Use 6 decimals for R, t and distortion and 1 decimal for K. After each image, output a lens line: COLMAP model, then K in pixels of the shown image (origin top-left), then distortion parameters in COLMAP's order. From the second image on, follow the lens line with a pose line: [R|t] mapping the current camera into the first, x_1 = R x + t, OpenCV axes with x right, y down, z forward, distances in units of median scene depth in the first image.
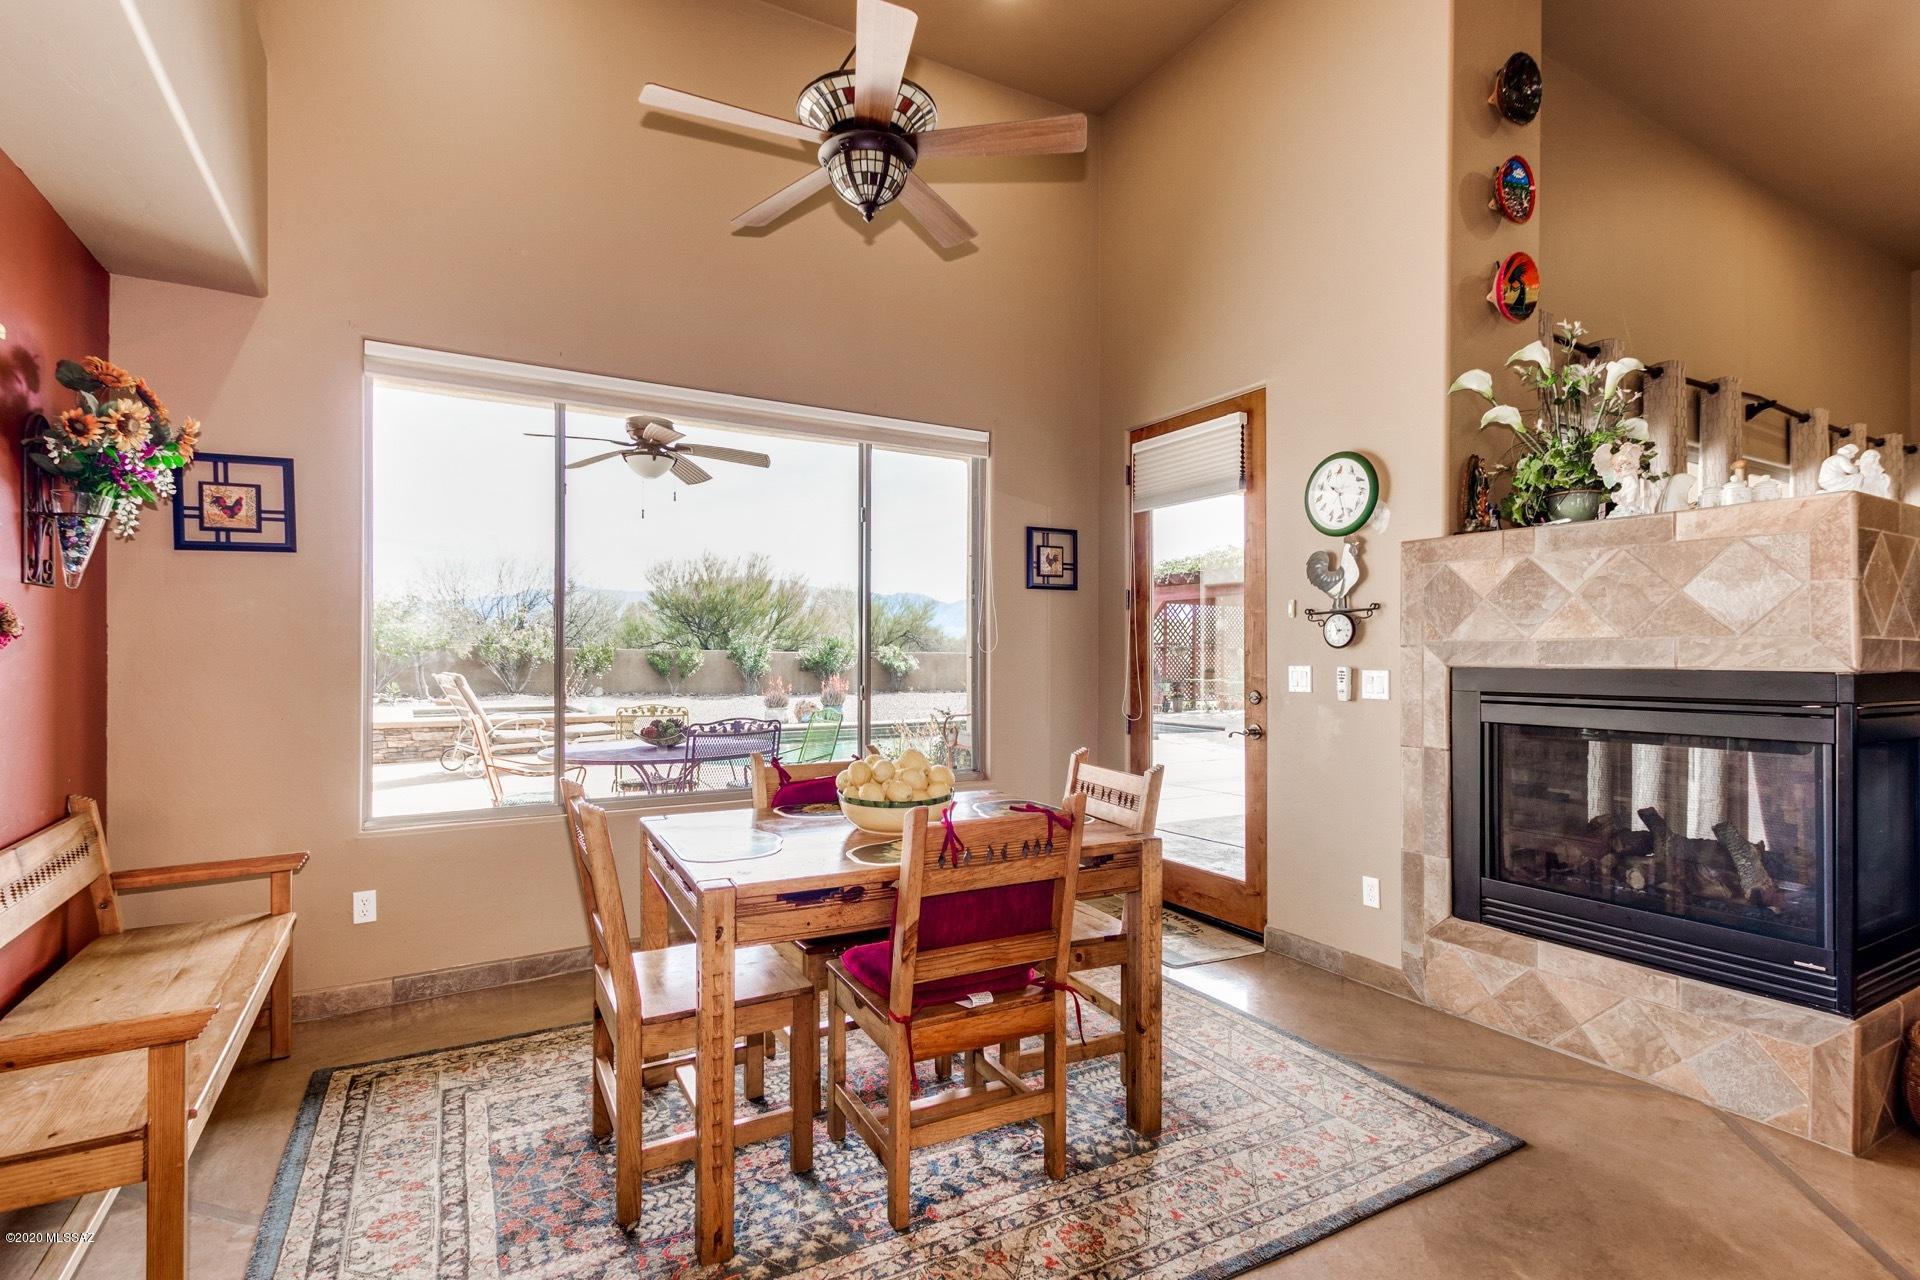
lens RADIAL K [[914.4, 0, 960.0], [0, 914.4, 640.0], [0, 0, 1]] dist [0.000352, -0.000389]
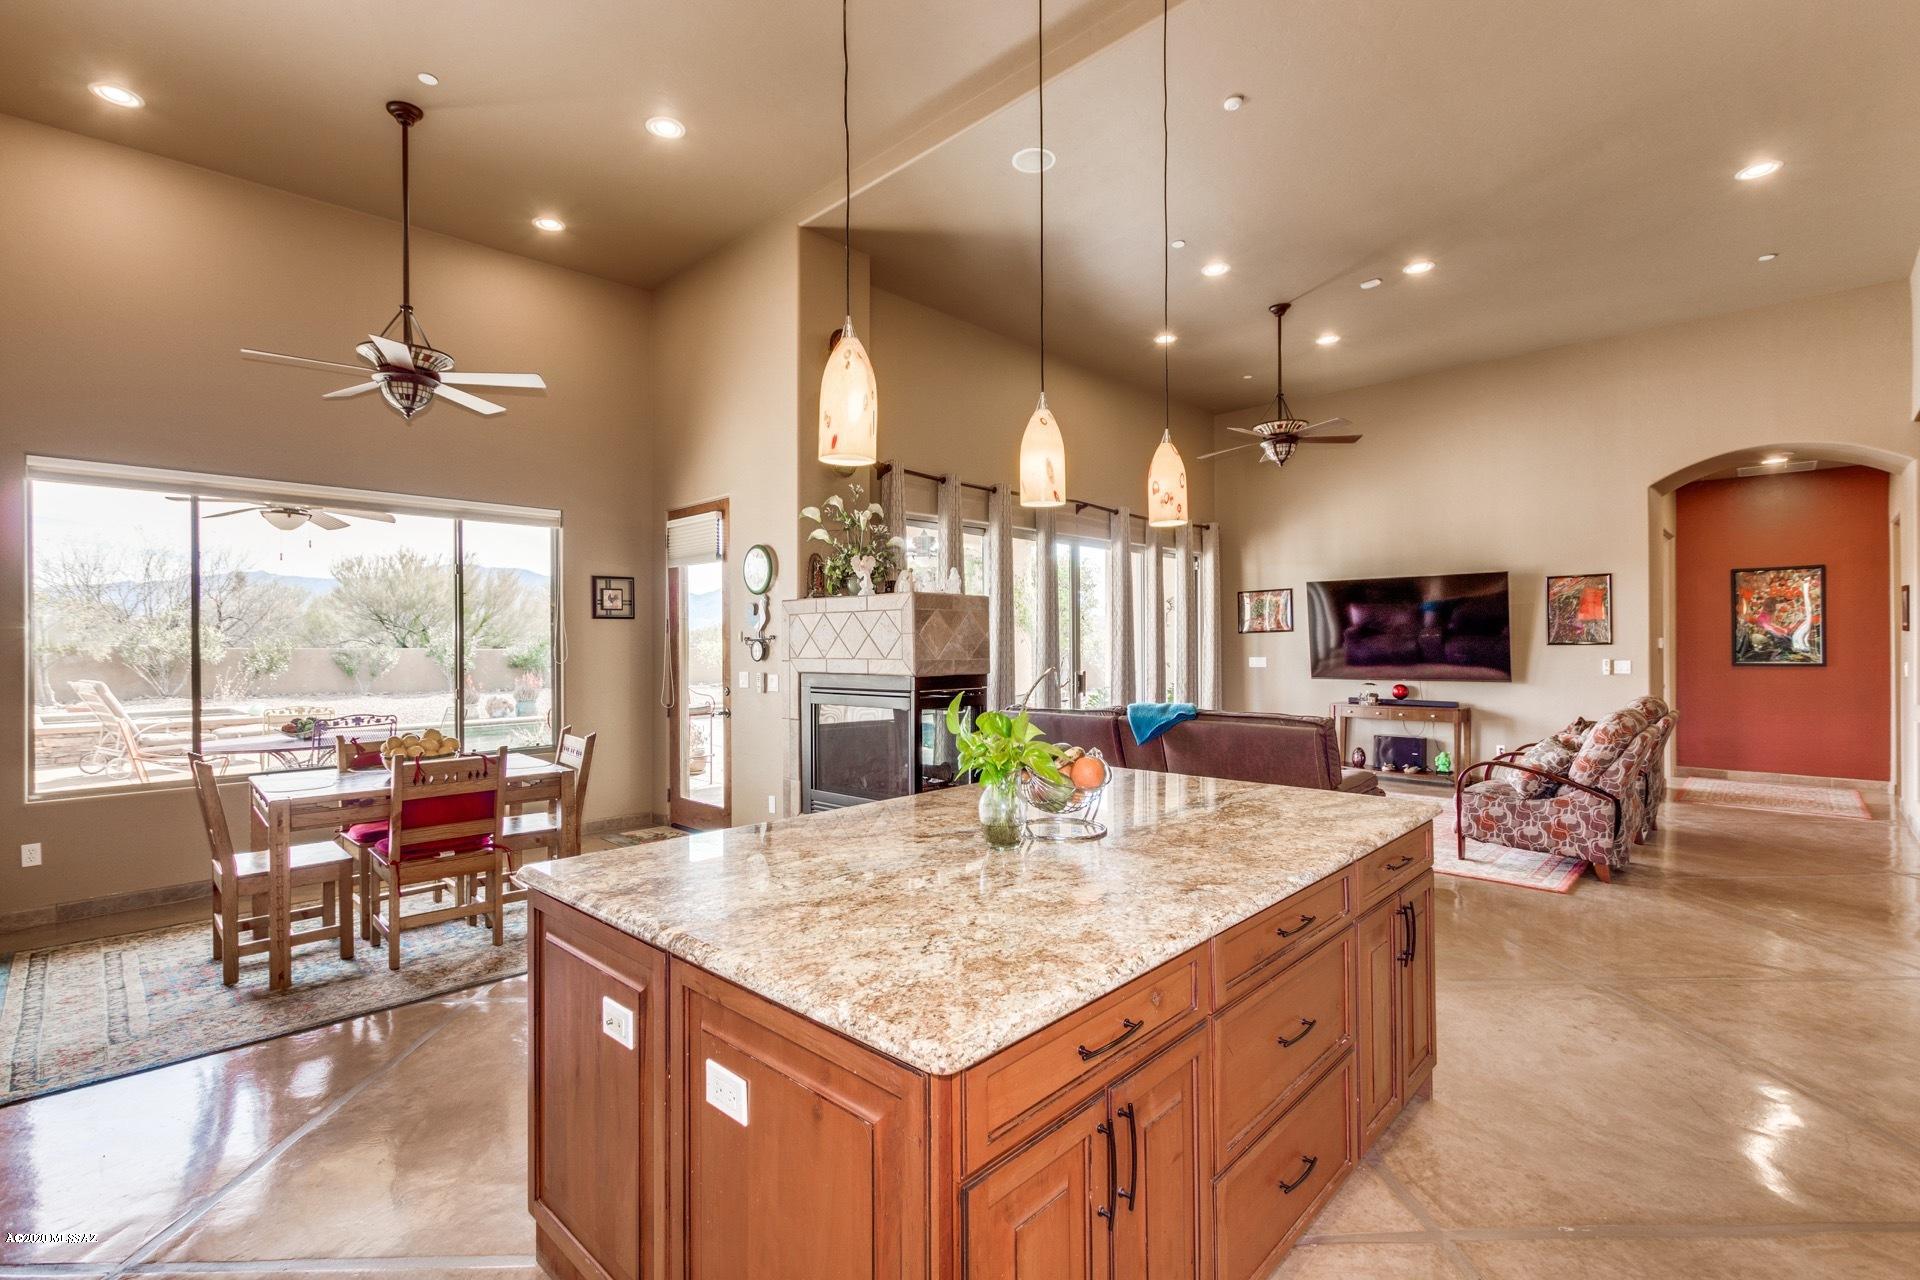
lens RADIAL K [[863.0, 0, 960.7], [0, 863.0, 637.6], [0, 0, 1]] dist [-0.001273, -0.001720]
pose [[0.958229, -0.006079, 0.285939, 0.284237], [0.004097, 0.999963, 0.007529, -0.040304], [-0.285974, -0.006043, 0.958218, -0.555176]]
